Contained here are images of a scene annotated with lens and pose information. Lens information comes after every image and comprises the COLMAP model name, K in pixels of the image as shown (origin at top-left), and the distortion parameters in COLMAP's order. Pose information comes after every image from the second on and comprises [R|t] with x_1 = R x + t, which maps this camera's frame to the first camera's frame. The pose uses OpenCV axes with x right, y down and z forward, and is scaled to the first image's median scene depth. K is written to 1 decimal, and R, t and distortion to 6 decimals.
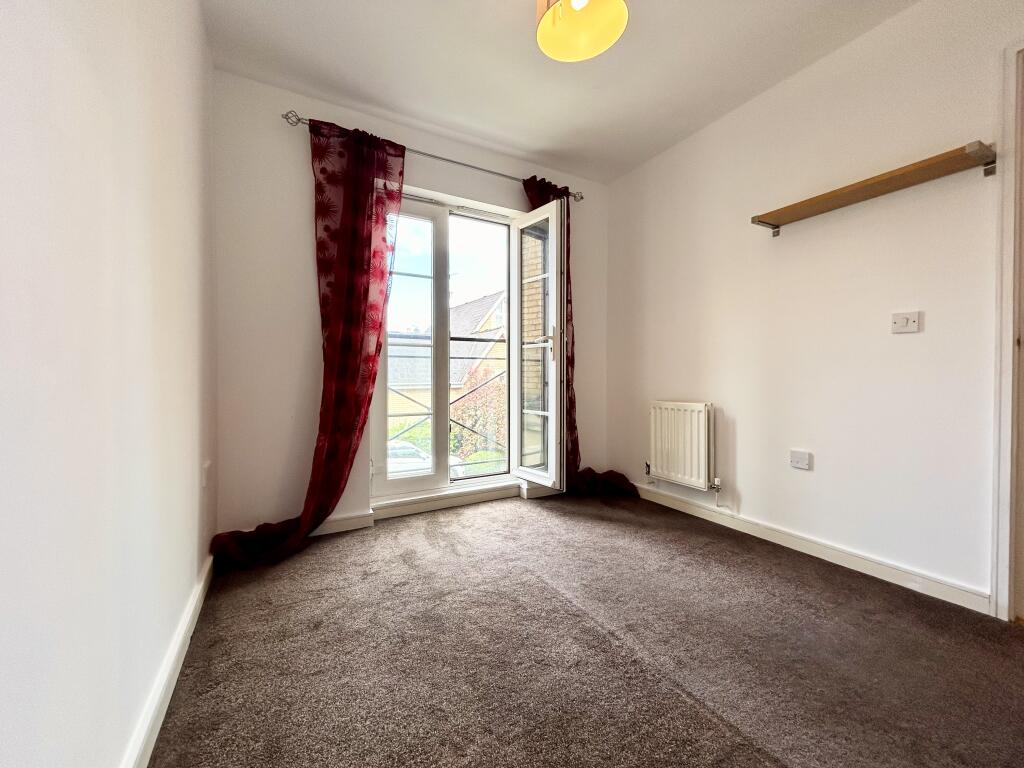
lens RADIAL K [[415.0, 0, 515.2], [0, 415.0, 382.0], [0, 0, 1]] dist [-0.001450, -0.000196]
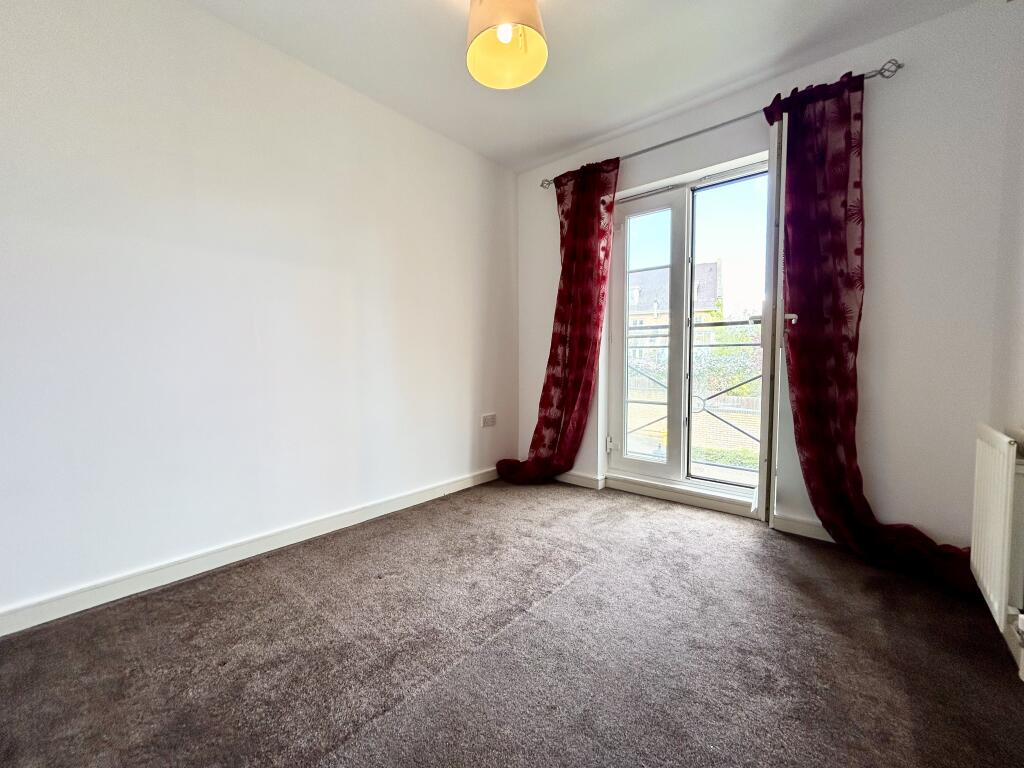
lens RADIAL K [[415.0, 0, 515.0], [0, 415.0, 380.3], [0, 0, 1]] dist [-0.001450, -0.000196]
pose [[0.339850, 0.041251, -0.939575, 0.661266], [-0.017549, 0.999142, 0.037519, -0.010813], [0.940316, 0.003738, 0.340282, 0.346216]]
